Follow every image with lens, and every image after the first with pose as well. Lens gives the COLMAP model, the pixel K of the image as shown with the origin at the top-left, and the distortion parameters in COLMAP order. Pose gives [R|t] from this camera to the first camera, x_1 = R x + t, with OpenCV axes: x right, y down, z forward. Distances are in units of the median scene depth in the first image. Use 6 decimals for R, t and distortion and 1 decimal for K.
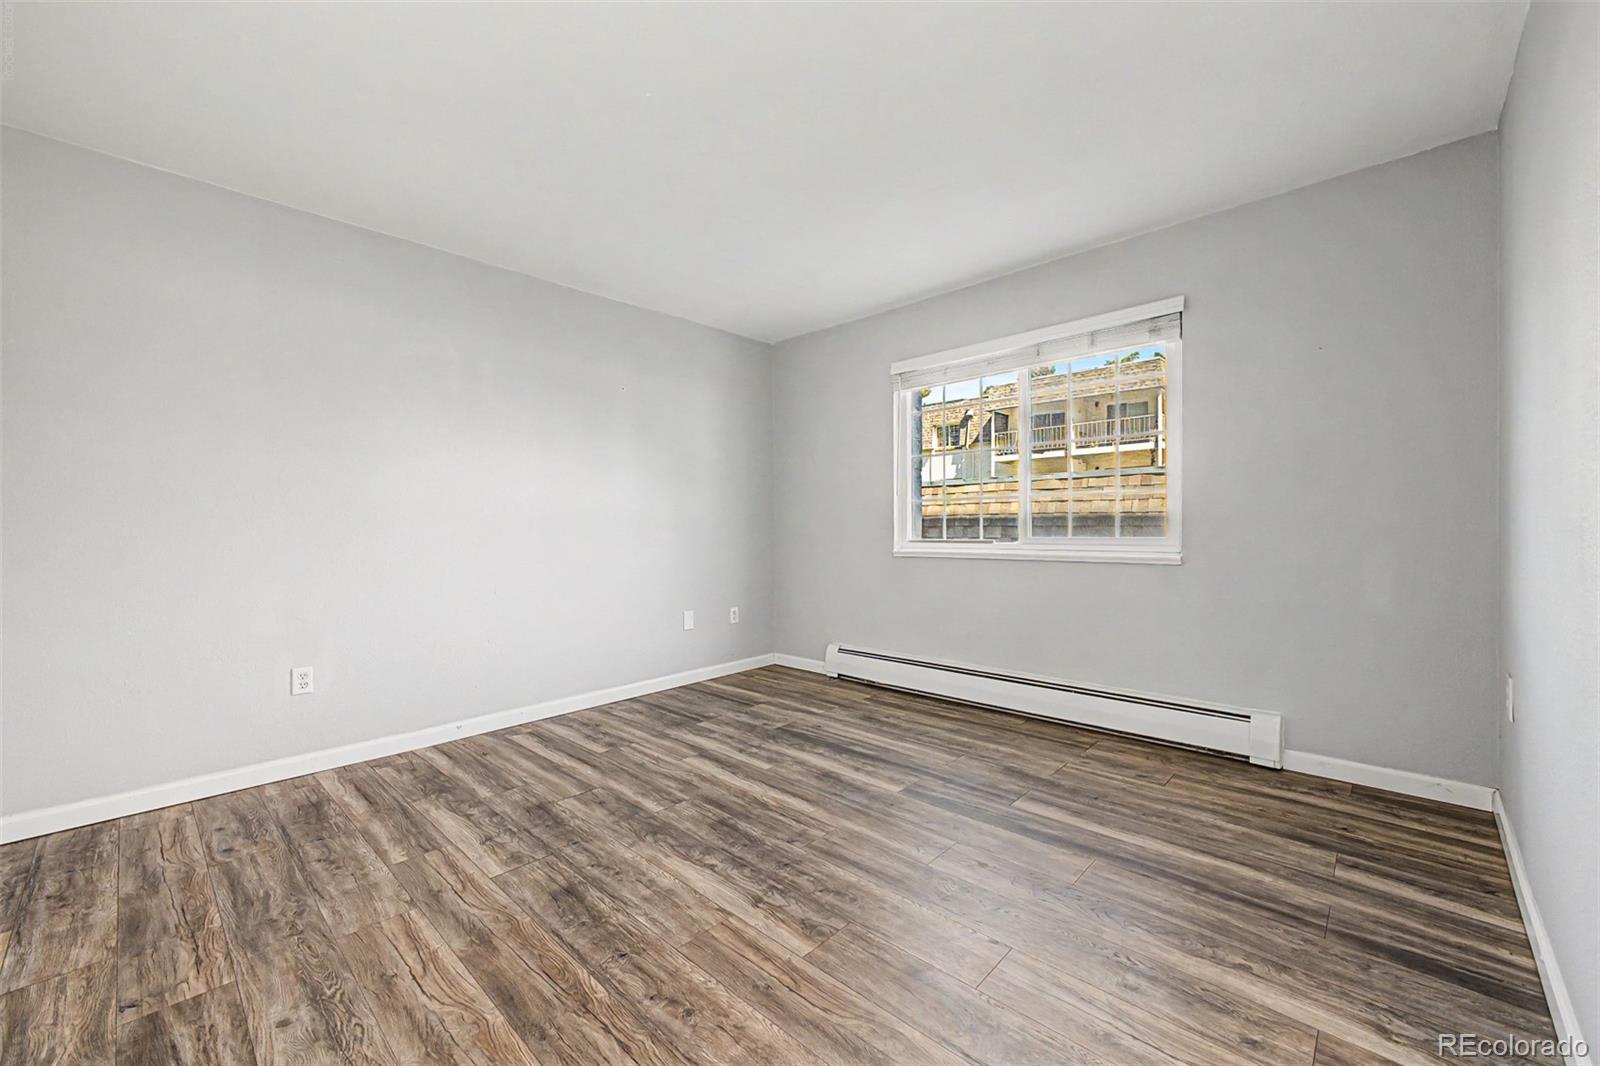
lens RADIAL K [[628.8, 0, 801.4], [0, 628.8, 525.5], [0, 0, 1]] dist [0.017853, -0.005841]
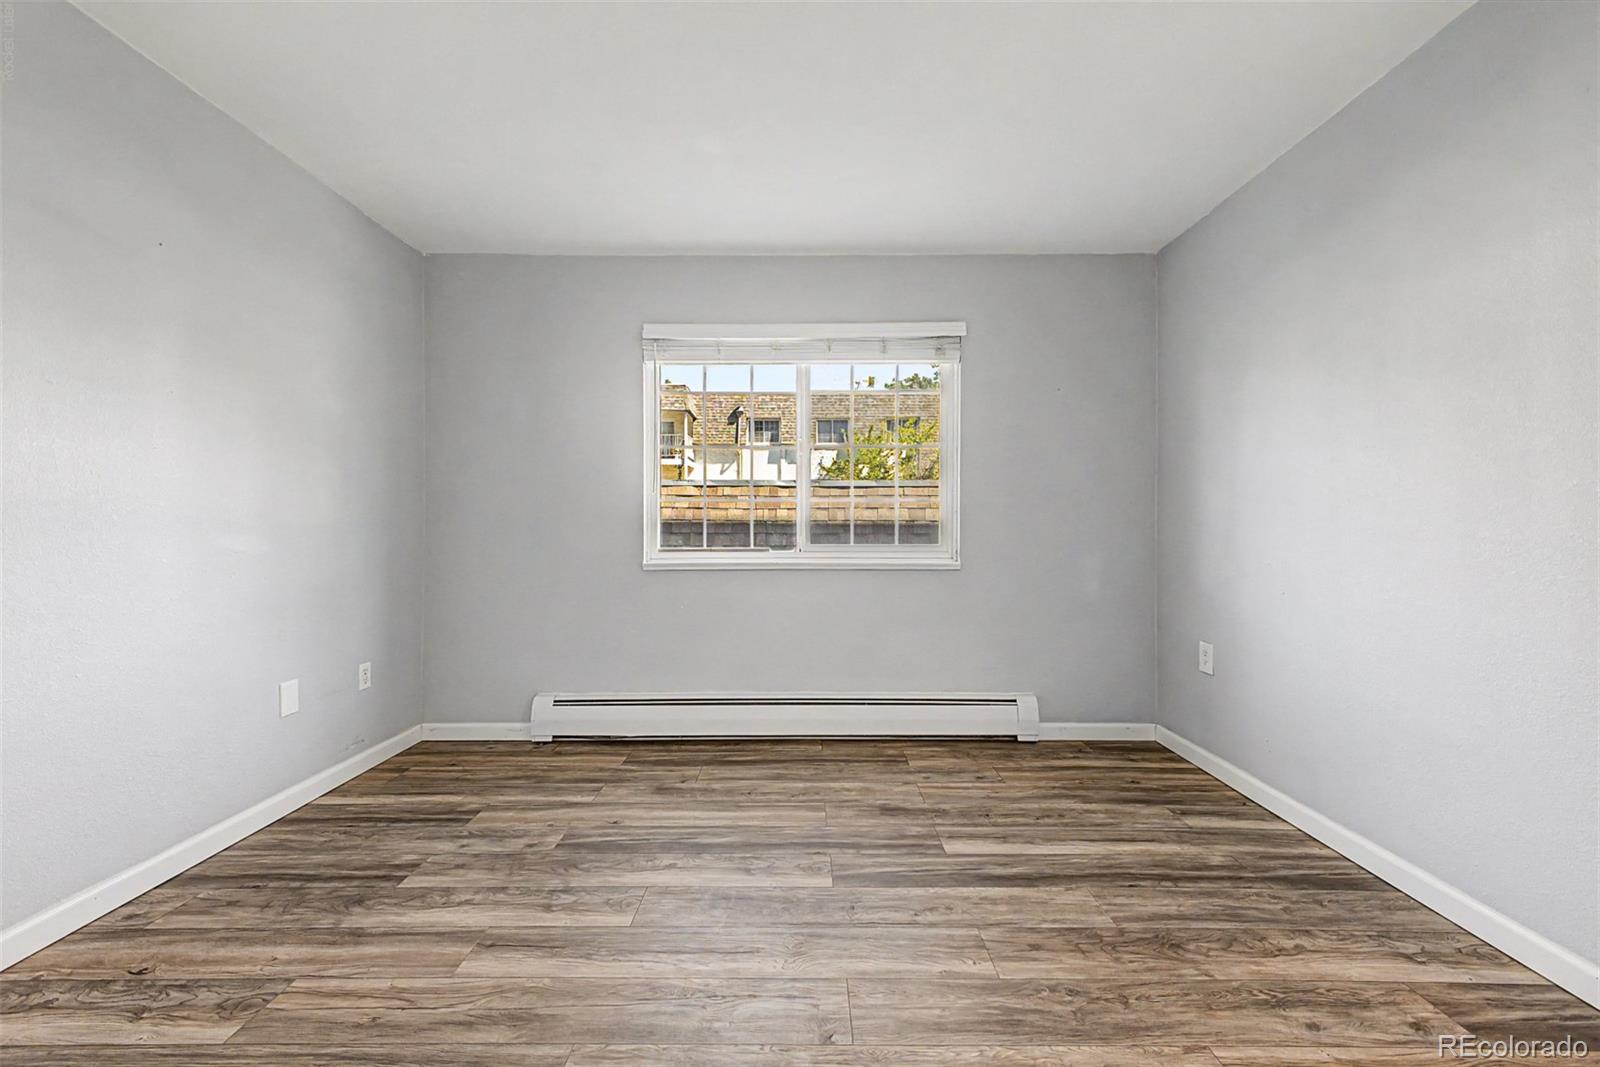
lens RADIAL K [[625.9, 0, 799.0], [0, 625.9, 533.7], [0, 0, 1]] dist [0.016870, -0.005221]
pose [[0.732142, 0.006346, 0.681122, -0.357394], [-0.007260, 0.999972, -0.001513, 0.004177], [-0.681113, -0.003837, 0.732168, 0.439176]]
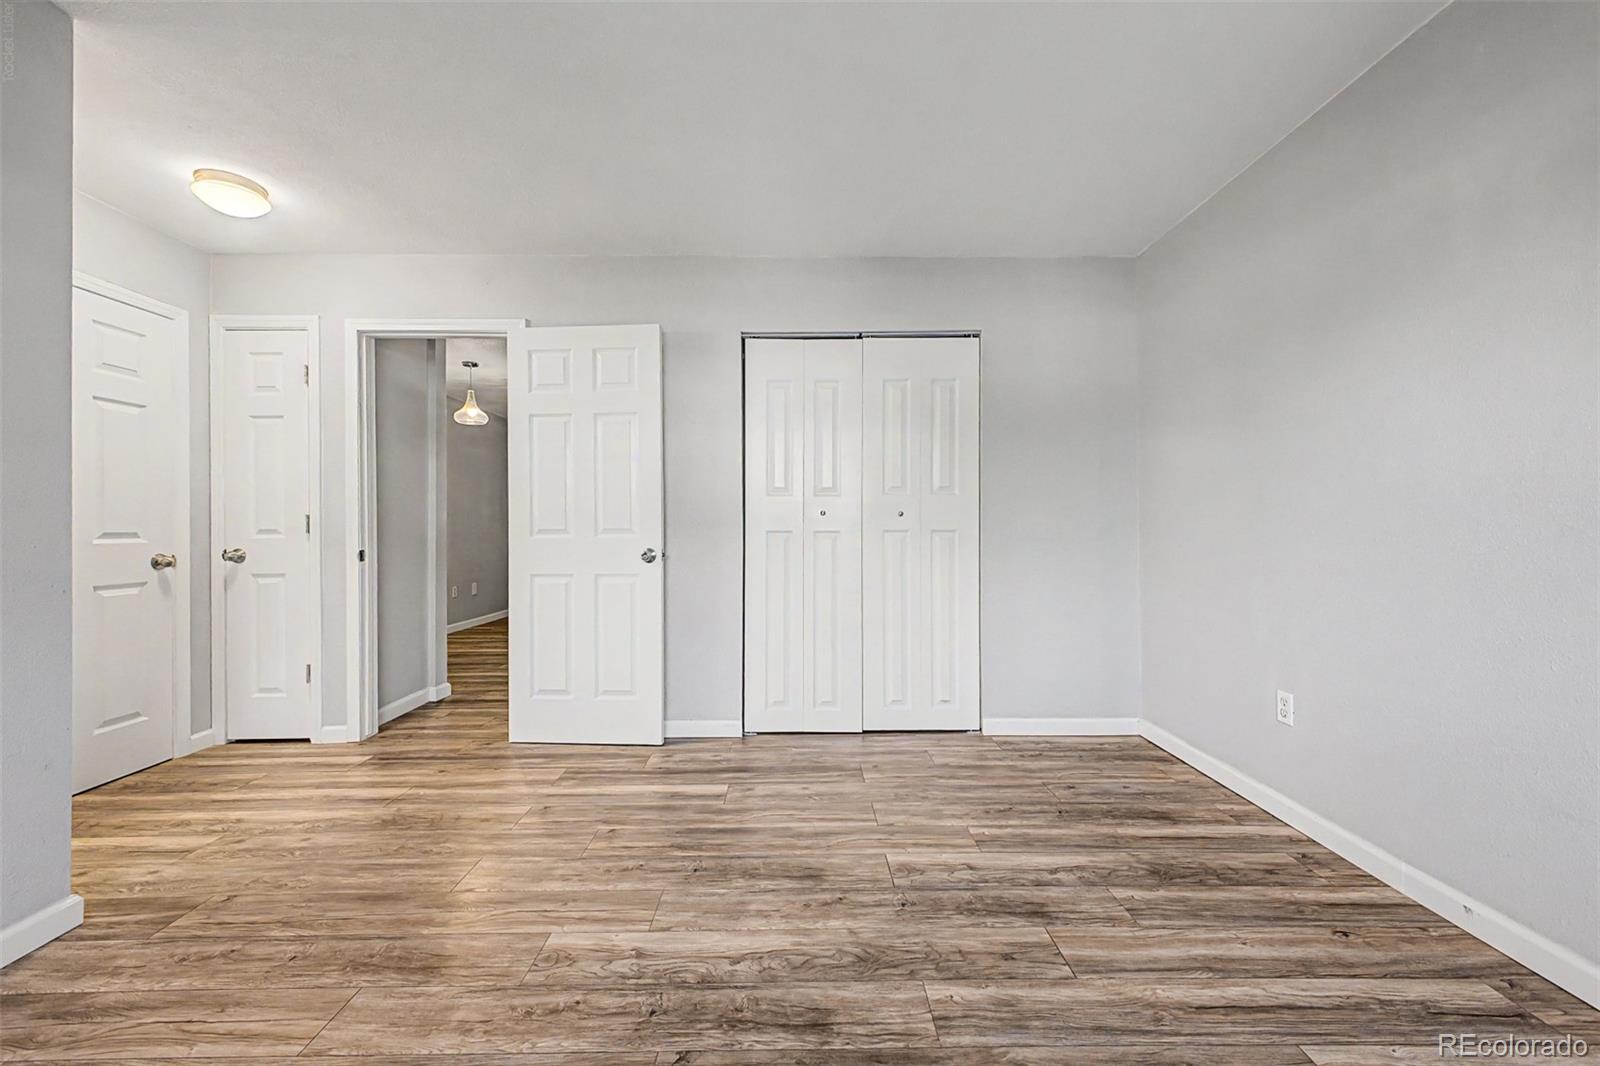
lens RADIAL K [[625.9, 0, 799.0], [0, 625.9, 533.2], [0, 0, 1]] dist [0.016870, -0.005221]
pose [[-0.724541, 0.015461, -0.689058, 0.239929], [0.014153, 0.999871, 0.007553, 0.001701], [0.689086, -0.004280, -0.724666, 1.170950]]
